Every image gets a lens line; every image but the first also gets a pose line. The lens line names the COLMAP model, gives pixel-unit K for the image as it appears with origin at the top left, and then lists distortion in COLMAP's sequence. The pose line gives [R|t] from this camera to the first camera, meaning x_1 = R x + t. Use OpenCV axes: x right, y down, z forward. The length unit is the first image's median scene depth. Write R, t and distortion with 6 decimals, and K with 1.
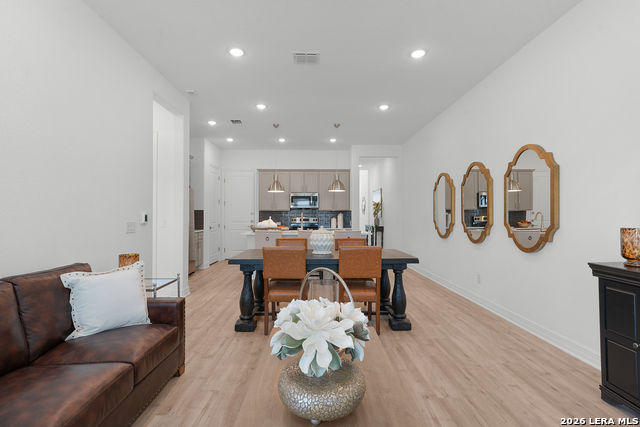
lens RADIAL K [[311.8, 0, 320.0], [0, 311.8, 213.5], [0, 0, 1]] dist [0.003869, 0.000384]
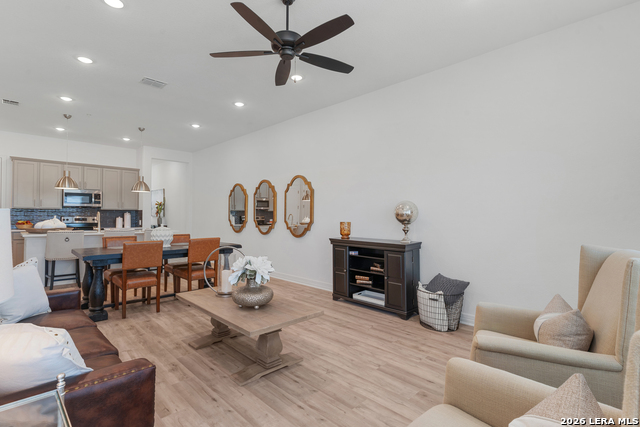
lens RADIAL K [[311.8, 0, 320.0], [0, 311.8, 213.5], [0, 0, 1]] dist [0.003869, 0.000384]
pose [[0.719940, 0.009365, 0.693973, -0.333985], [-0.010876, 0.999938, -0.002211, -0.003927], [-0.693951, -0.005956, 0.719997, -0.245810]]
